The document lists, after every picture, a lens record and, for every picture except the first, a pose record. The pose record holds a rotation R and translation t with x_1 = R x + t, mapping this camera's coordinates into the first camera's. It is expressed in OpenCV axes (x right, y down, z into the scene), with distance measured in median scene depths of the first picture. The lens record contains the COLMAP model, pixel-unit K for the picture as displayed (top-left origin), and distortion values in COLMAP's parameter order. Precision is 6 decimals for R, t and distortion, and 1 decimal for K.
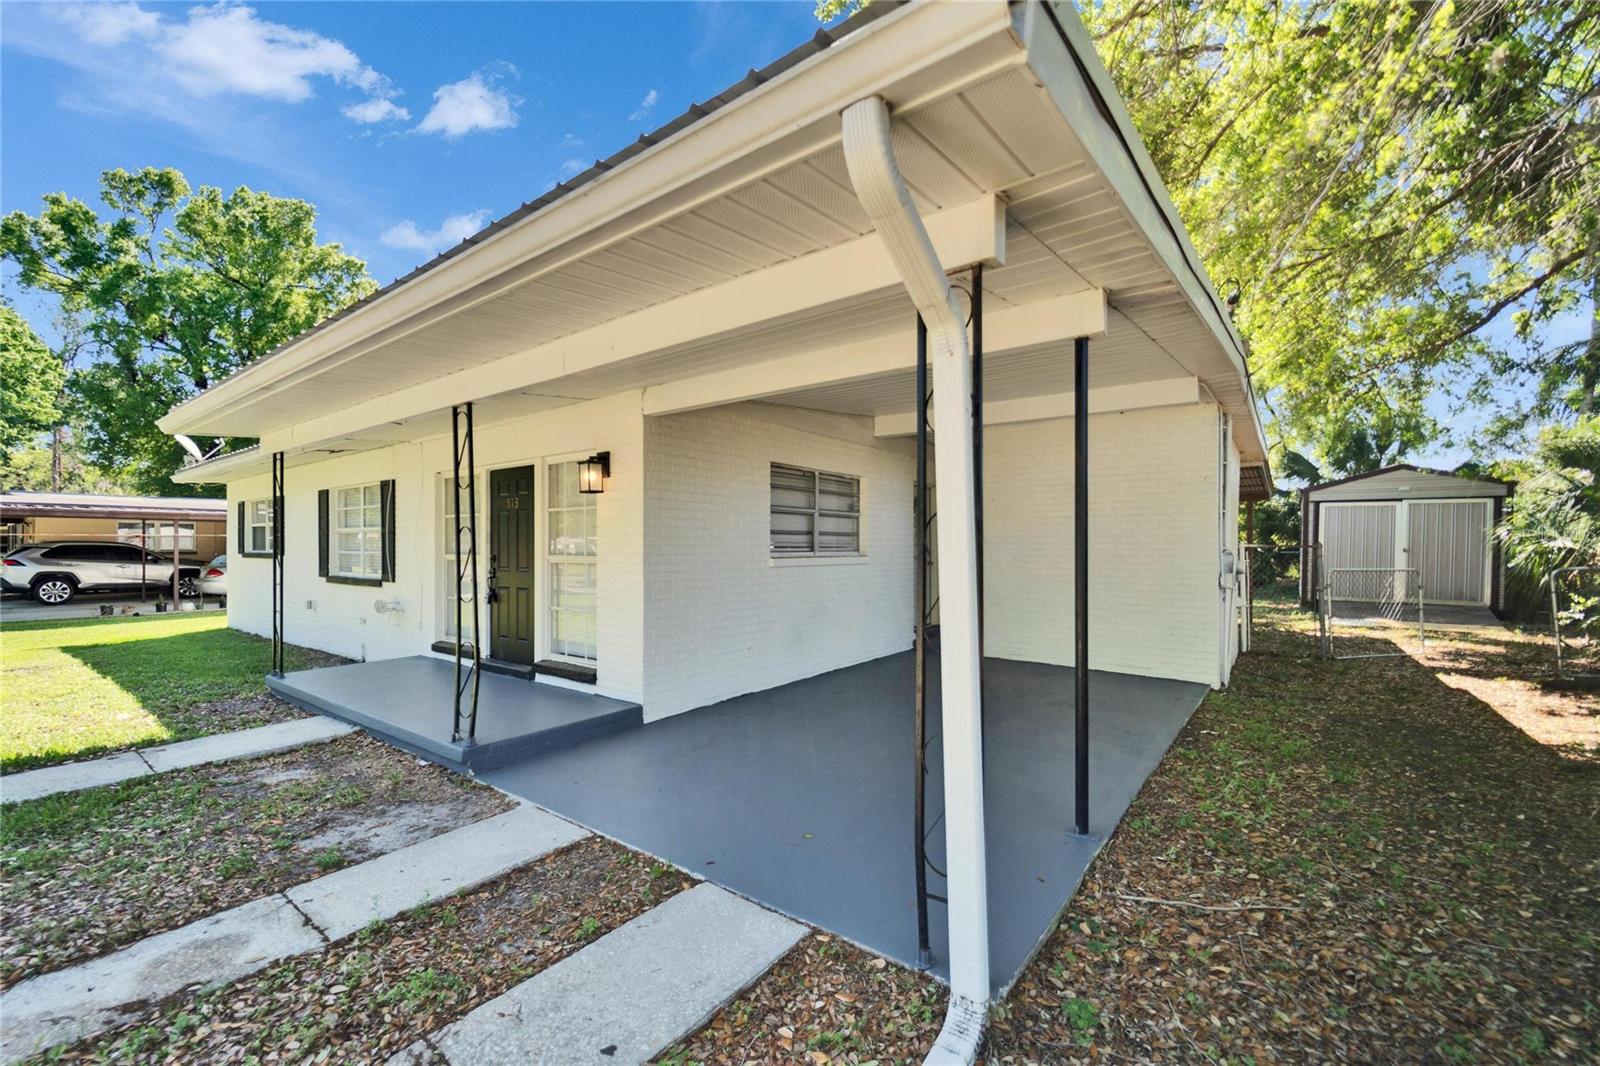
lens RADIAL K [[658.7, 0, 797.3], [0, 658.7, 526.7], [0, 0, 1]] dist [0.002111, -0.000062]
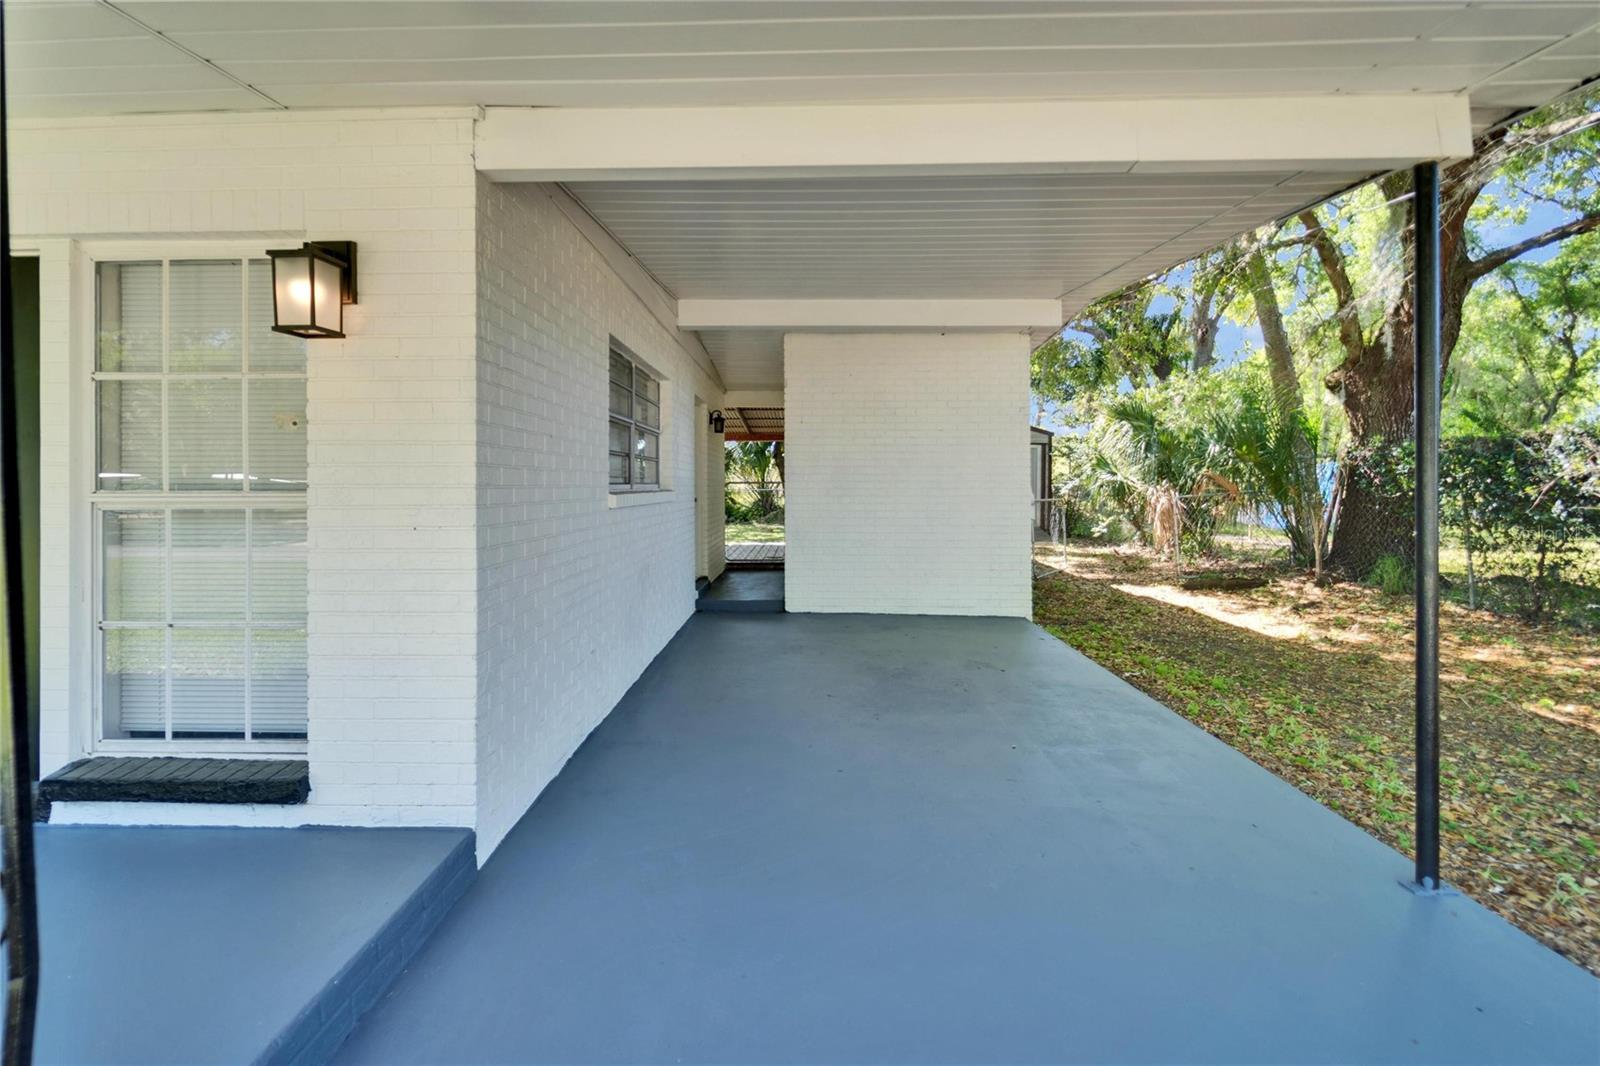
lens RADIAL K [[677.2, 0, 794.1], [0, 677.2, 478.8], [0, 0, 1]] dist [0.001260, 0.000152]
pose [[0.804805, 0.001270, 0.593538, -0.282448], [-0.013490, 0.999779, 0.016153, 0.023201], [-0.593386, -0.021007, 0.804644, 0.432004]]
